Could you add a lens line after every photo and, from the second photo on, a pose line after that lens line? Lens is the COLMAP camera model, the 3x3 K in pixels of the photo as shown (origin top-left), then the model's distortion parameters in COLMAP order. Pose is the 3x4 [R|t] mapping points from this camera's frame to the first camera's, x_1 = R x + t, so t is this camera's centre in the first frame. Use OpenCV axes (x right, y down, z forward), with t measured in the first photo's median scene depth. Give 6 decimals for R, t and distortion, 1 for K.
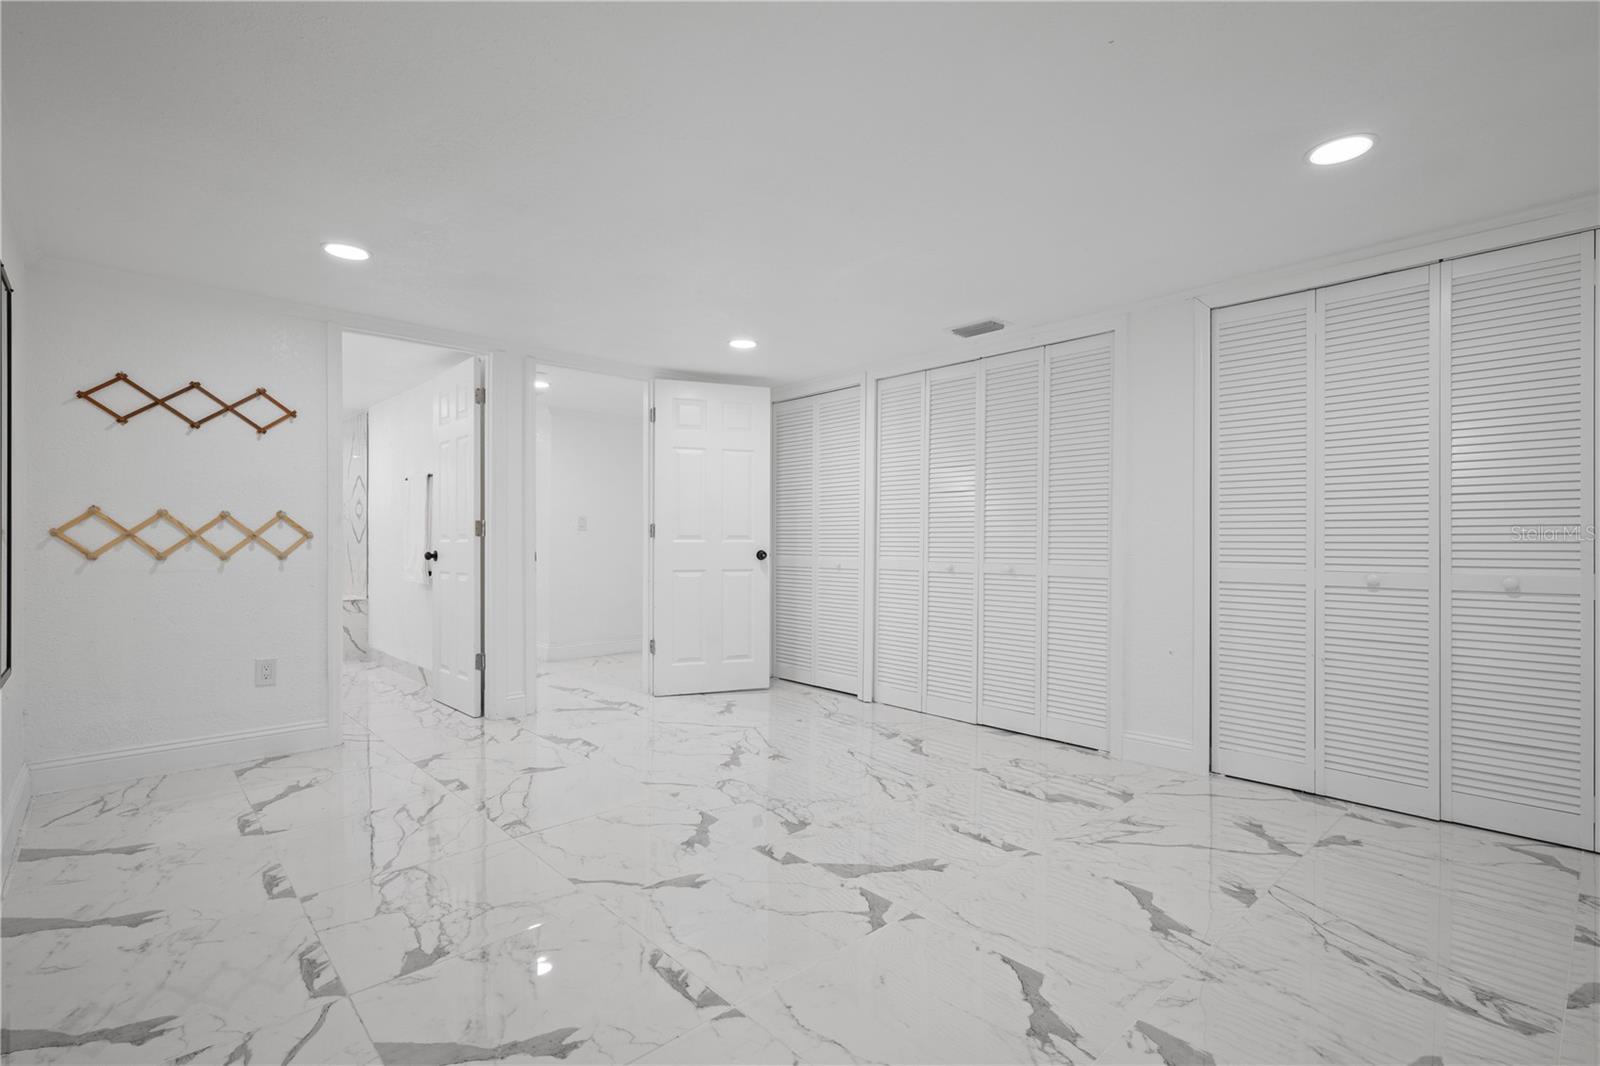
lens RADIAL K [[753.2, 0, 798.7], [0, 753.2, 537.0], [0, 0, 1]] dist [-0.001572, -0.000972]
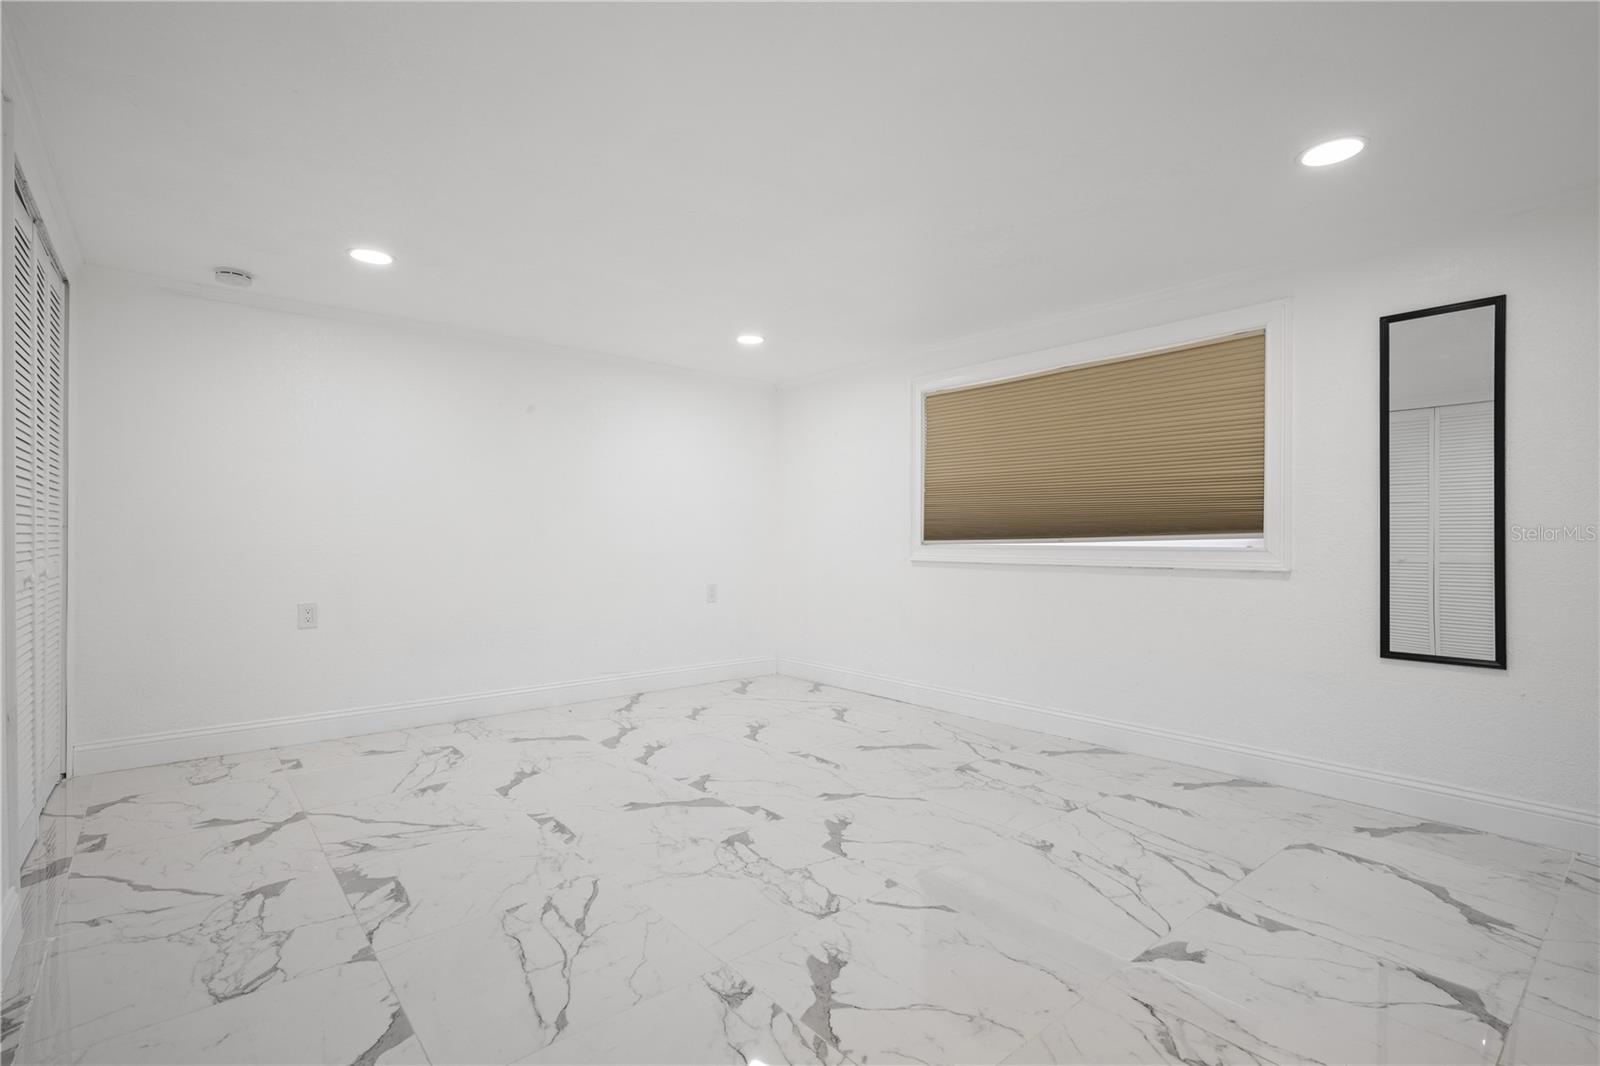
lens RADIAL K [[753.2, 0, 801.2], [0, 753.2, 535.2], [0, 0, 1]] dist [-0.001572, -0.000972]
pose [[-0.999364, -0.004690, 0.035338, -0.115632], [-0.004918, 0.999968, -0.006375, 0.009989], [-0.035307, -0.006545, -0.999355, 1.972274]]
